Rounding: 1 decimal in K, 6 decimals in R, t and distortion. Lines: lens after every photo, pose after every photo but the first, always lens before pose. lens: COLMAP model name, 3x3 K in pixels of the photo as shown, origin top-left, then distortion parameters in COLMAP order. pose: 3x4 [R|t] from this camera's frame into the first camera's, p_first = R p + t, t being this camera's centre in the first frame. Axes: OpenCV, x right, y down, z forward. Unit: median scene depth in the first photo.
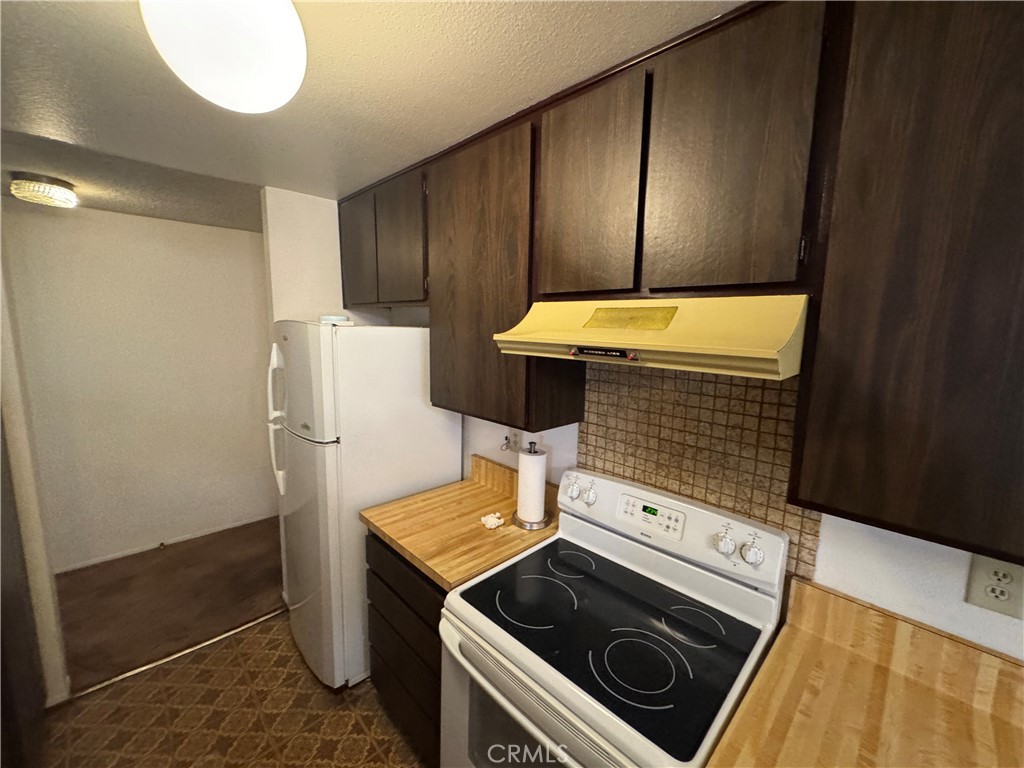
lens RADIAL K [[412.5, 0, 513.4], [0, 412.5, 383.1], [0, 0, 1]] dist [-0.004522, 0.000445]
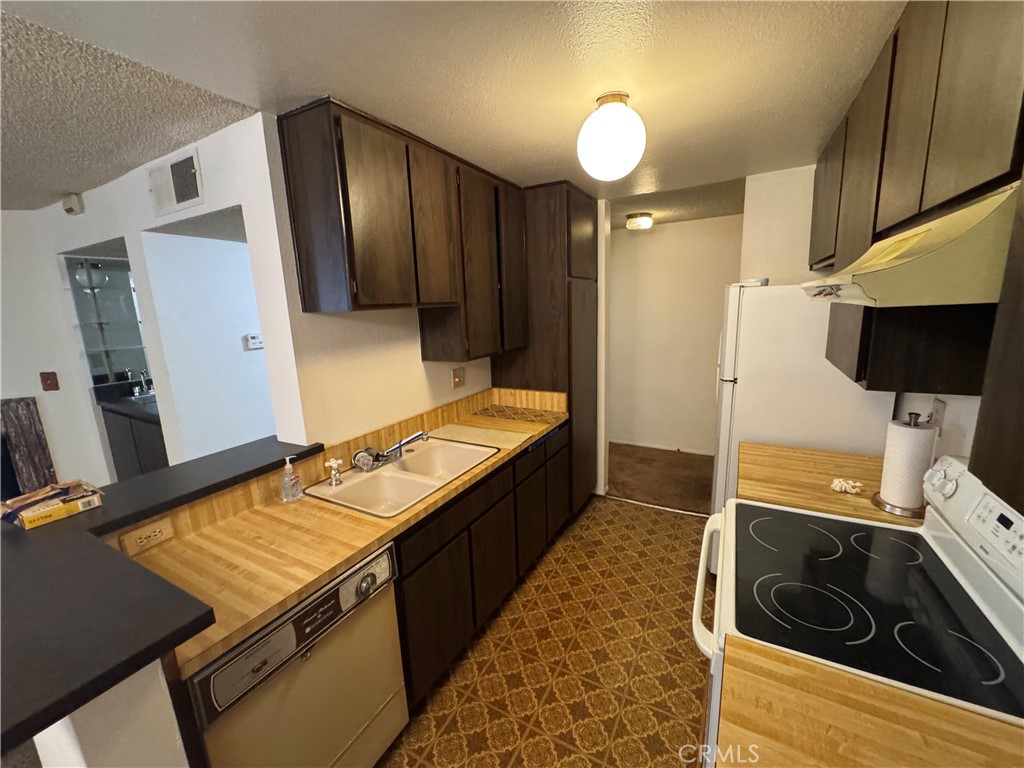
lens RADIAL K [[412.5, 0, 510.6], [0, 412.5, 382.5], [0, 0, 1]] dist [-0.004522, 0.000445]
pose [[0.283940, 0.144383, -0.947909, 0.608766], [-0.089744, 0.988260, 0.123647, 0.056659], [0.954633, 0.049961, 0.293564, -0.010350]]
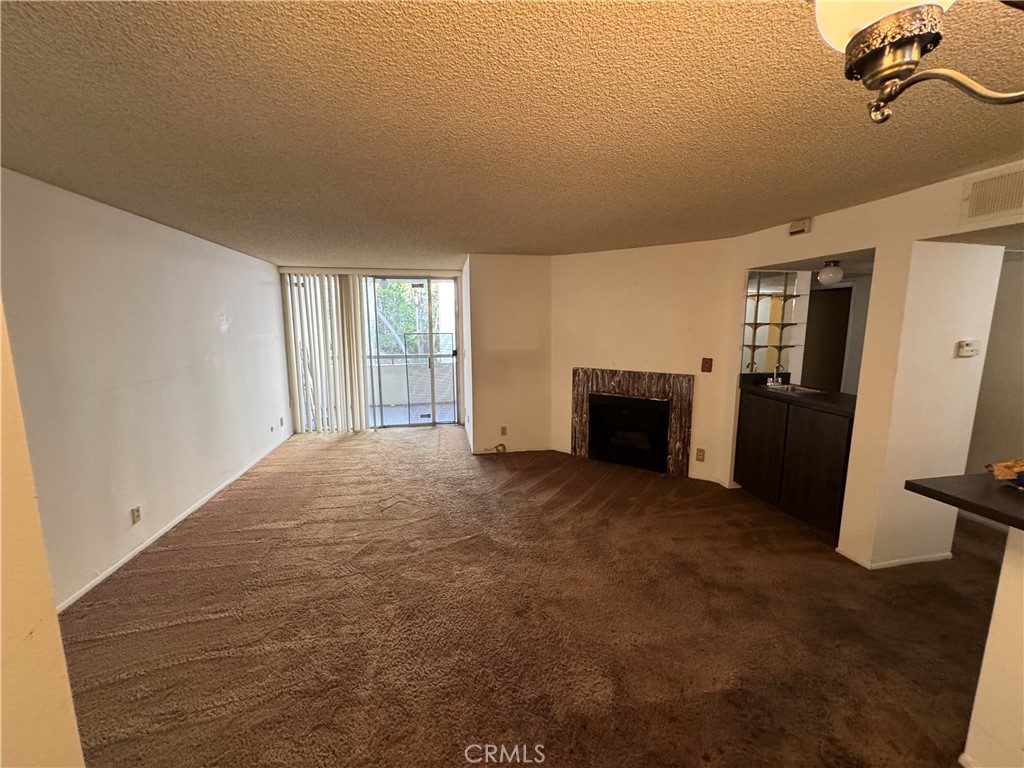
lens RADIAL K [[412.5, 0, 509.1], [0, 412.5, 388.4], [0, 0, 1]] dist [-0.004522, 0.000445]
pose [[-0.553656, 0.109285, -0.825543, 0.990553], [-0.126386, 0.968840, 0.213016, 0.225895], [0.823099, 0.222275, -0.522592, -1.107518]]
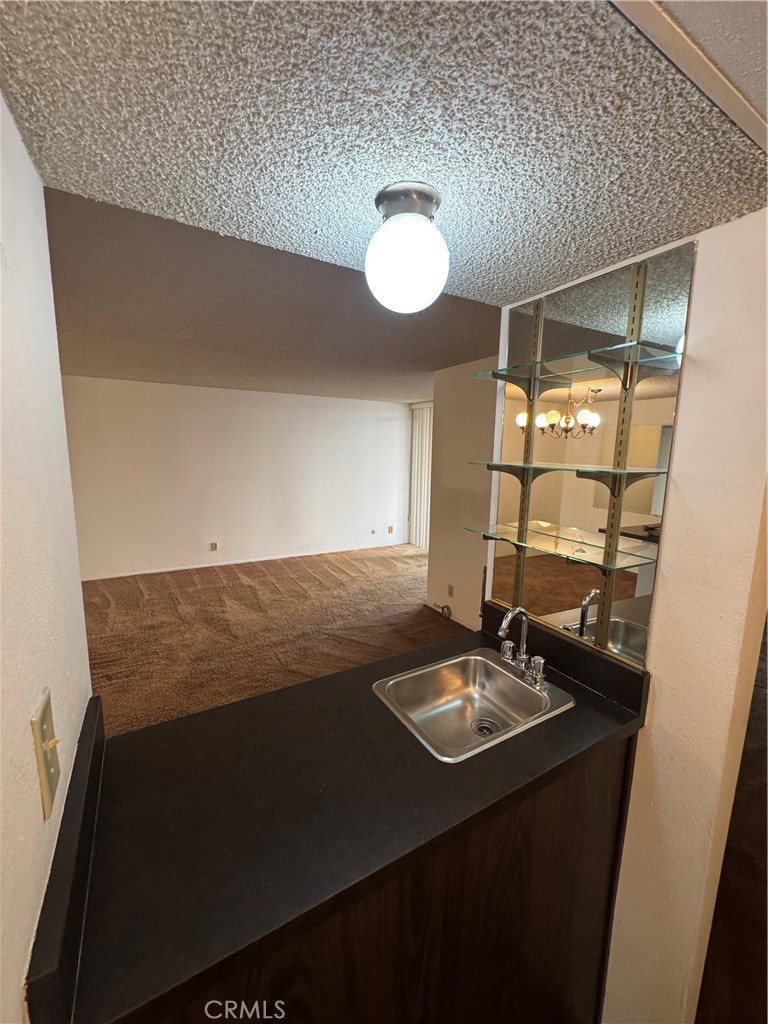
lens RADIAL K [[412.5, 0, 375.6], [0, 412.5, 512.9], [0, 0, 1]] dist [-0.004522, 0.000445]
pose [[-0.968050, -0.074595, 0.239403, -1.697114], [-0.001241, 0.956141, 0.292903, 0.045608], [-0.250753, 0.283248, -0.925686, -0.440474]]
